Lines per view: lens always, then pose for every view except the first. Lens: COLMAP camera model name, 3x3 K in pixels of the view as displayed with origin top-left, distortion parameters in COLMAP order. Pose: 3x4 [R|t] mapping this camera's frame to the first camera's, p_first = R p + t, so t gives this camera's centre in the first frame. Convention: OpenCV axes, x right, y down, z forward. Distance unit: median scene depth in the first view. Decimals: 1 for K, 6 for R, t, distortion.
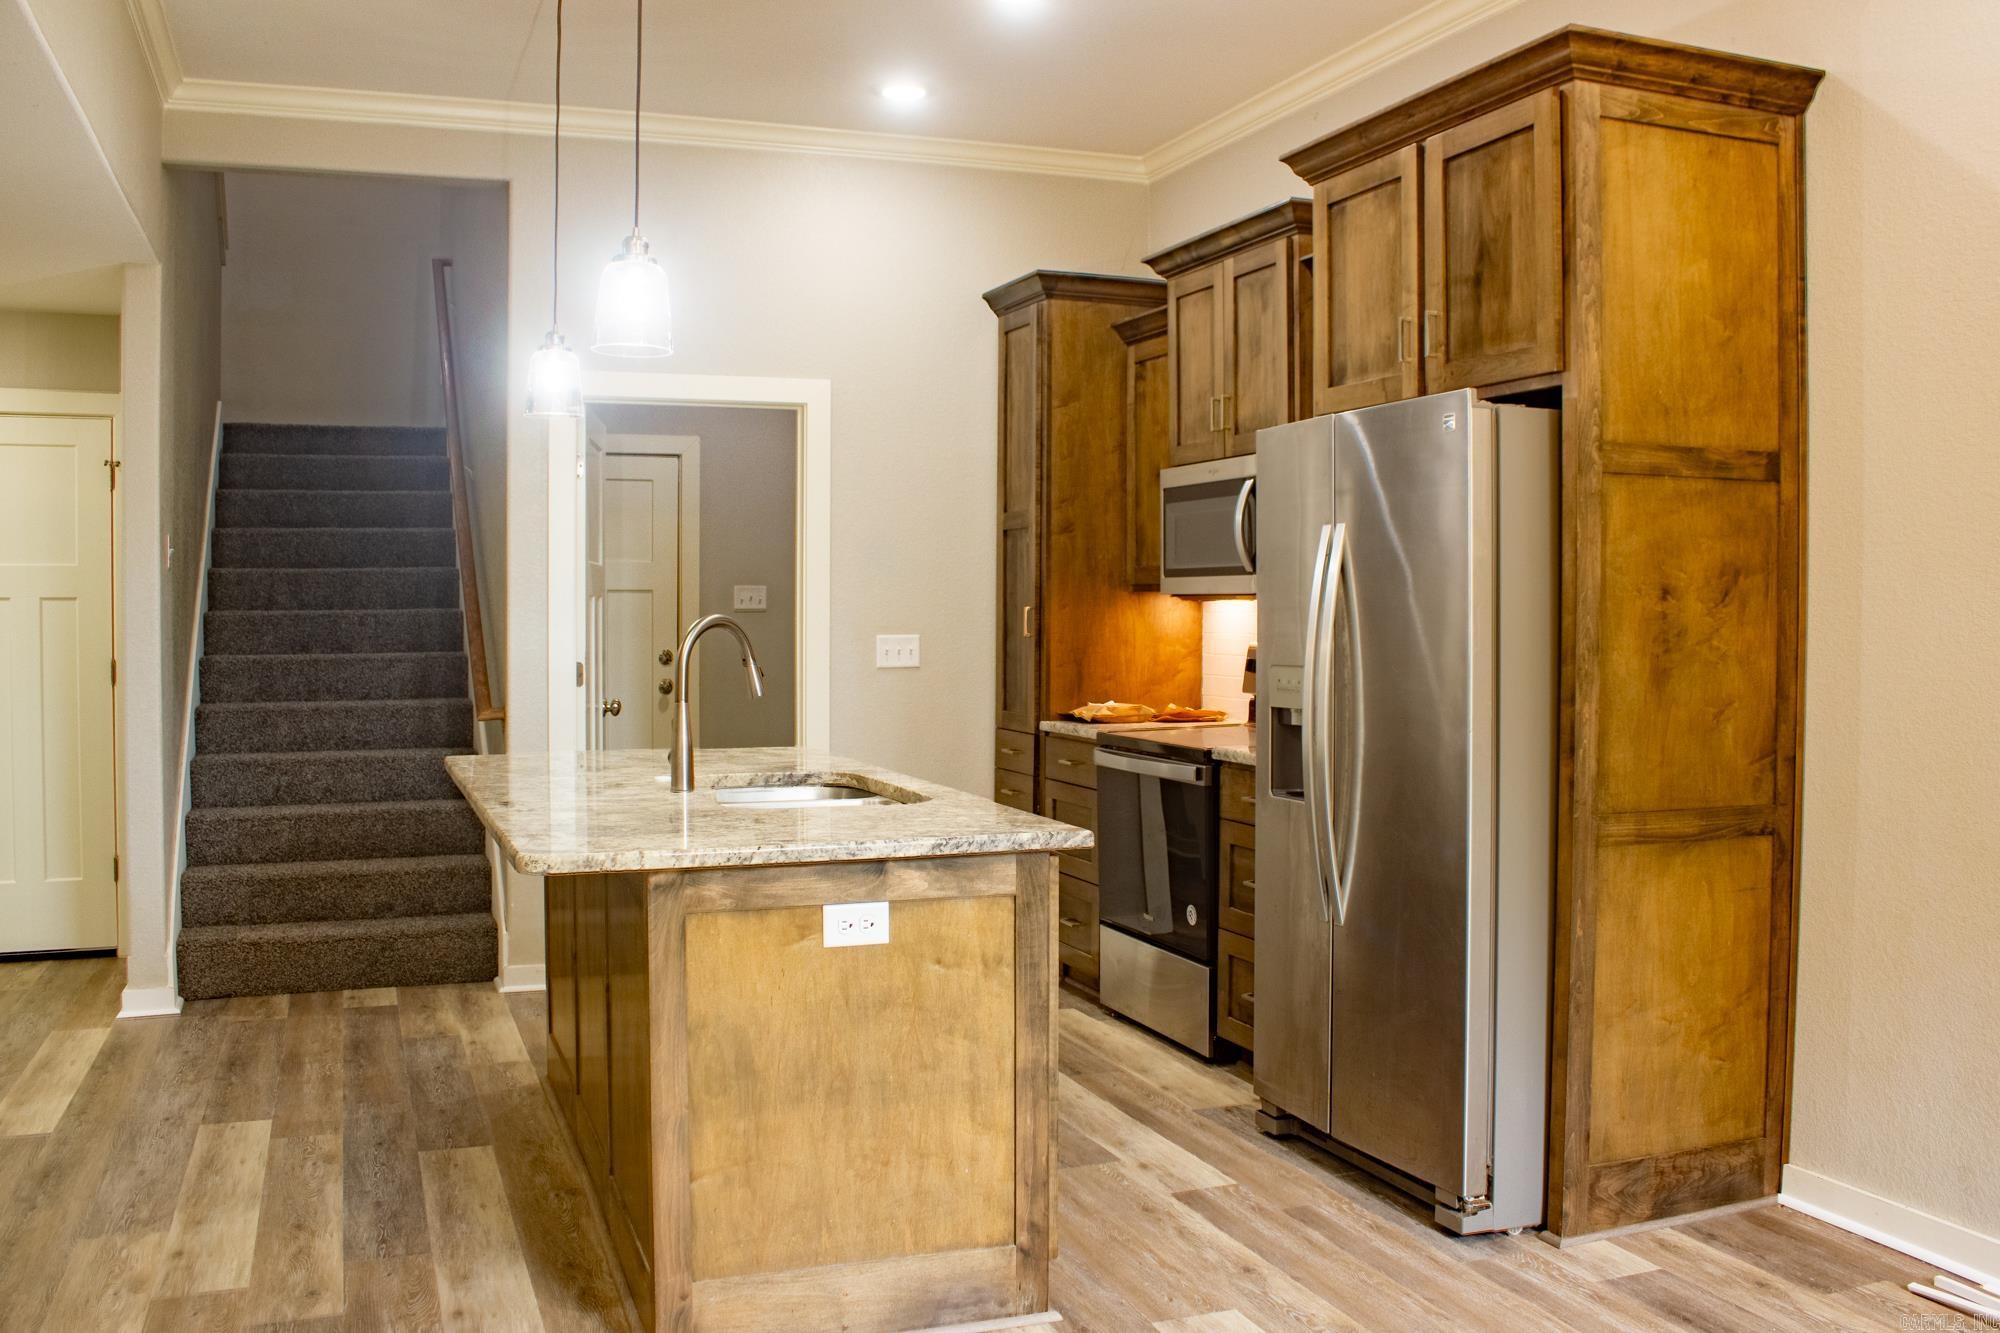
lens RADIAL K [[1735.8, 0, 1006.2], [0, 1735.8, 657.6], [0, 0, 1]] dist [-0.163095, 0.116045]
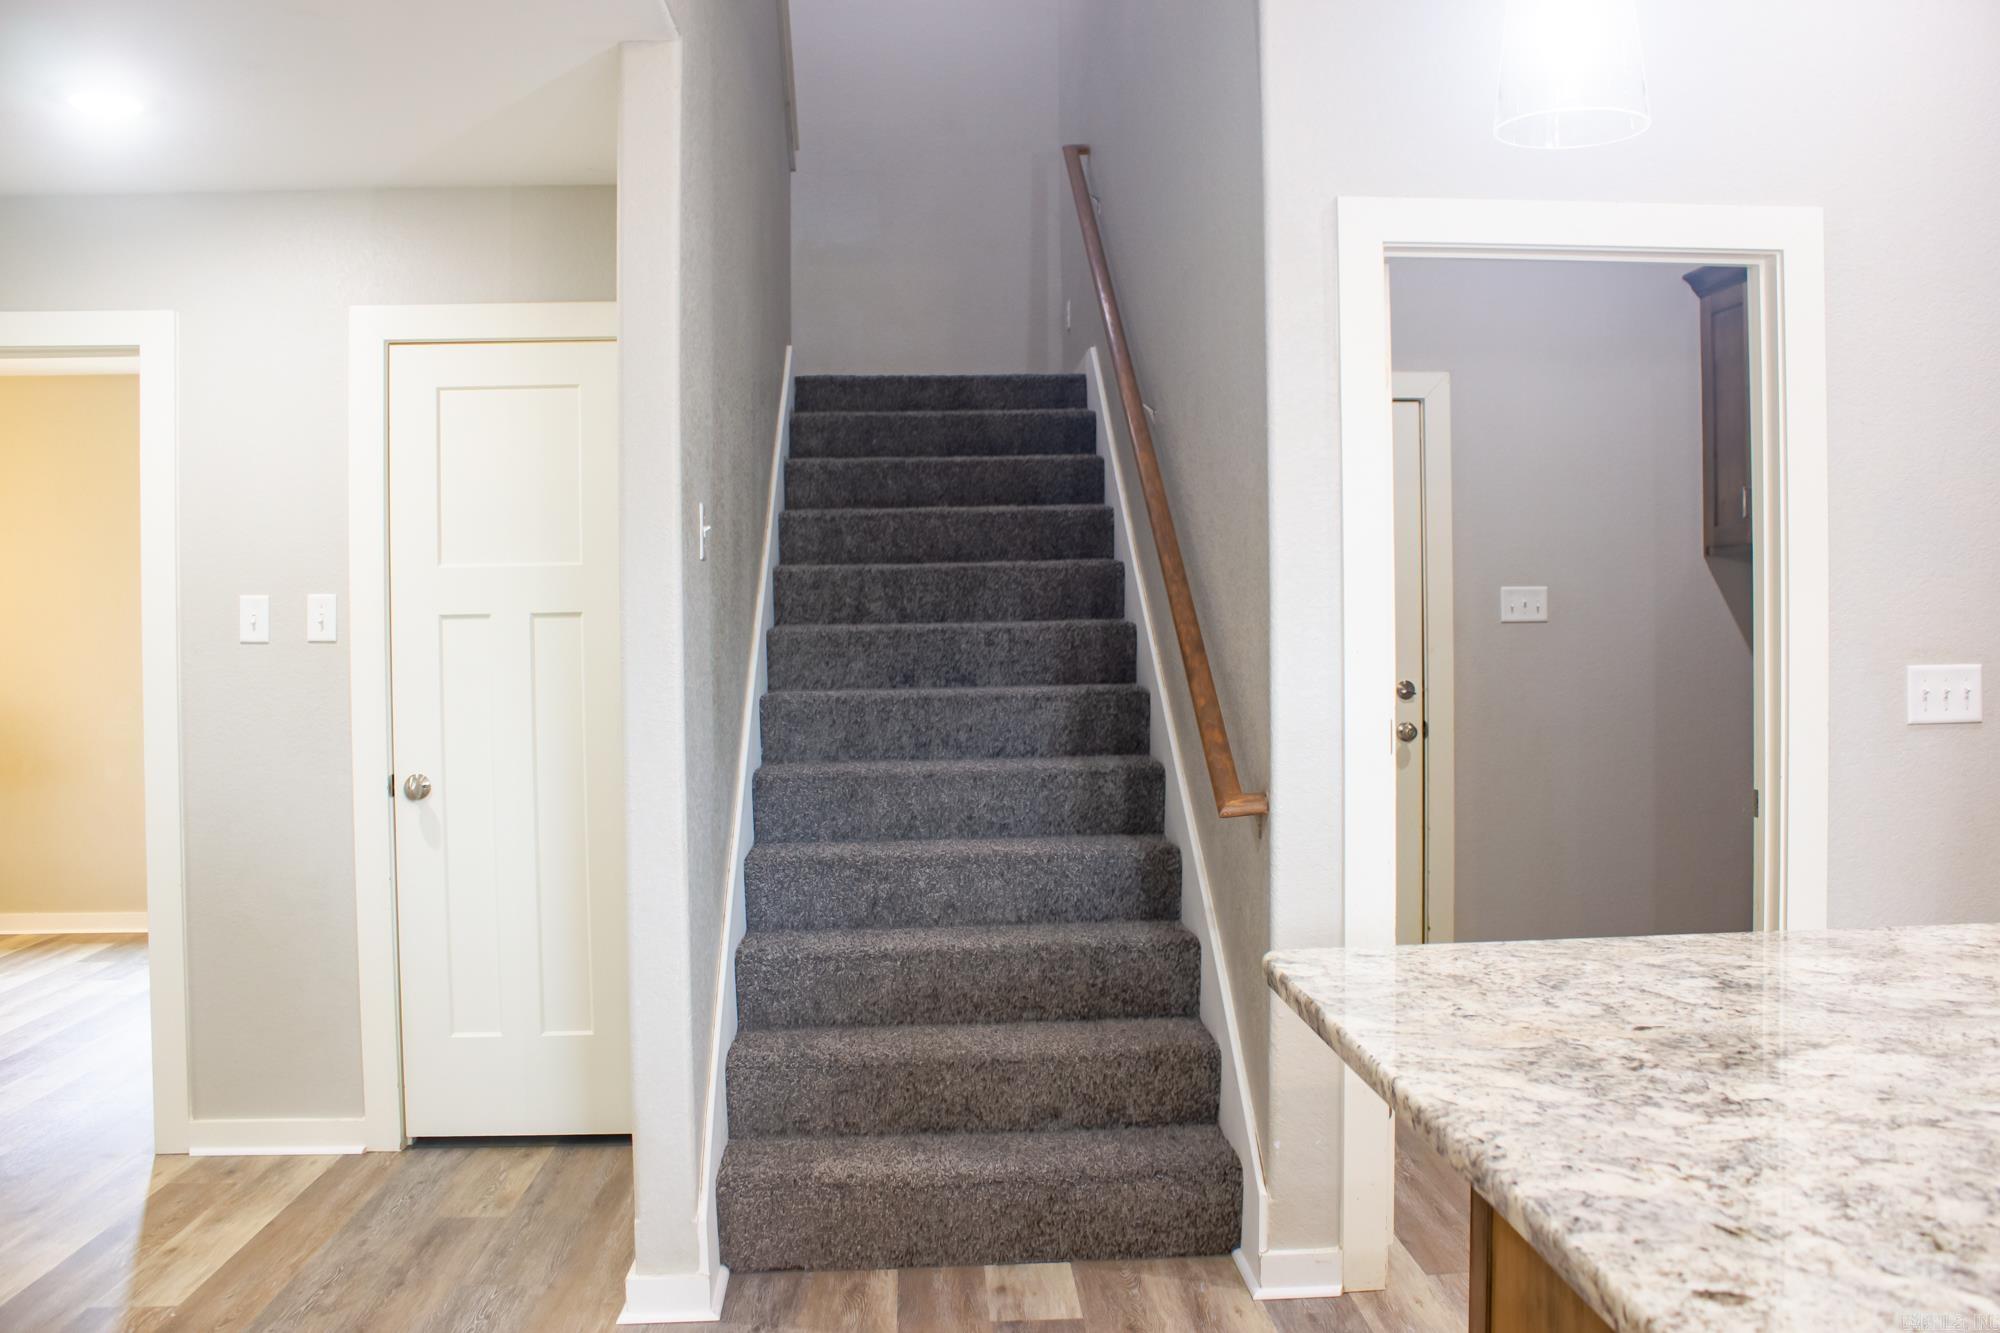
lens RADIAL K [[1682.2, 0, 1034.3], [0, 1682.2, 666.5], [0, 0, 1]] dist [-0.192000, 0.124455]
pose [[0.955052, -0.003807, -0.296413, -0.222589], [0.004455, 0.999989, 0.001509, -0.015488], [0.296404, -0.002762, 0.955059, 0.496049]]
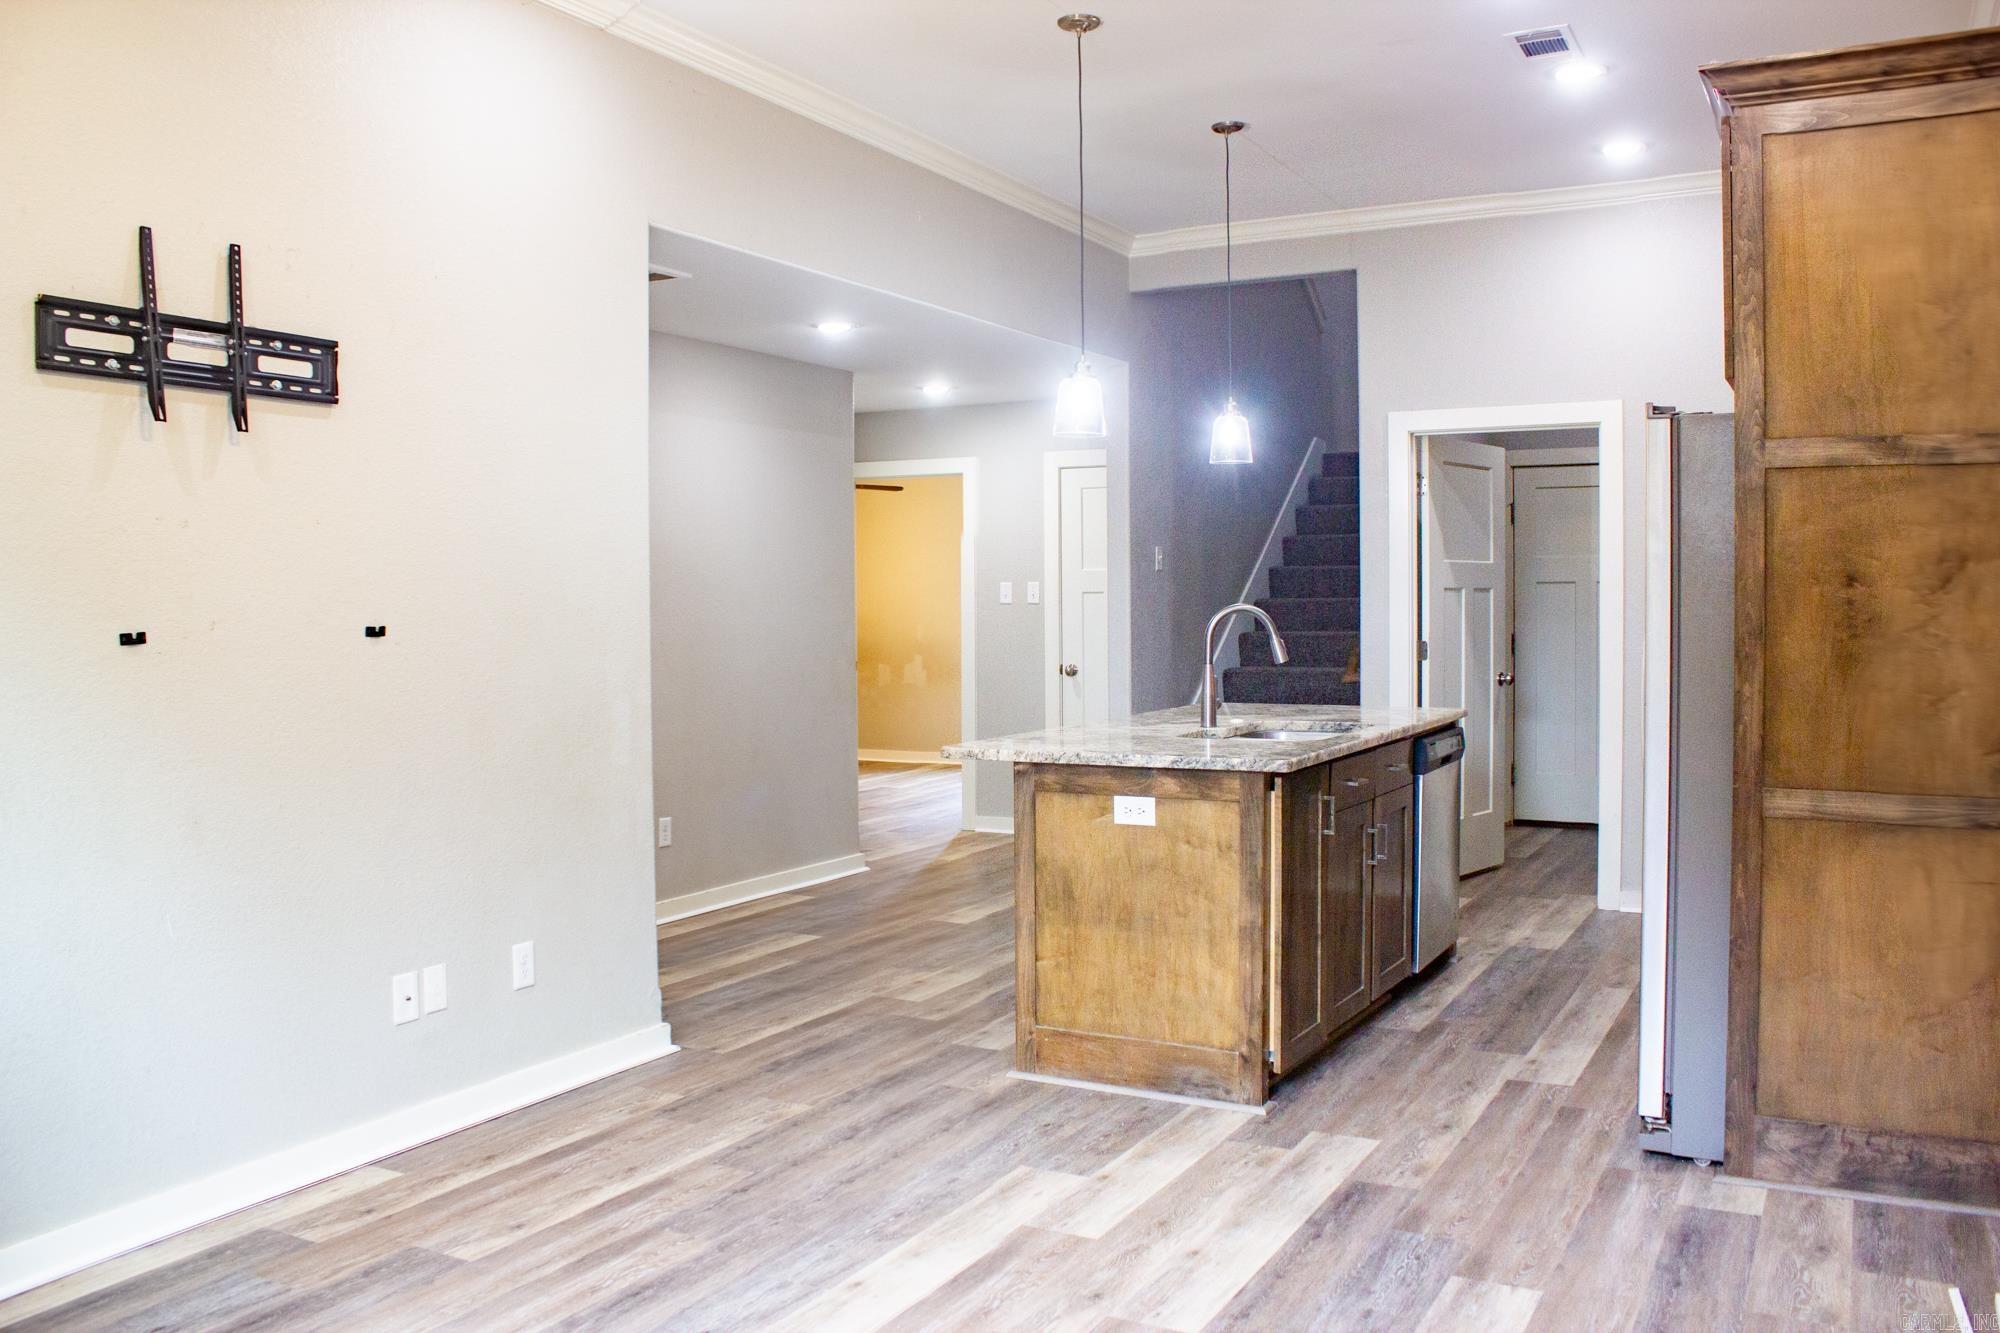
lens RADIAL K [[1682.2, 0, 1034.3], [0, 1682.2, 666.5], [0, 0, 1]] dist [-0.192000, 0.124455]
pose [[0.654145, 0.024598, -0.755969, 0.546984], [-0.012237, 0.999684, 0.021939, -0.000791], [0.756270, -0.005100, 0.654239, -0.011328]]
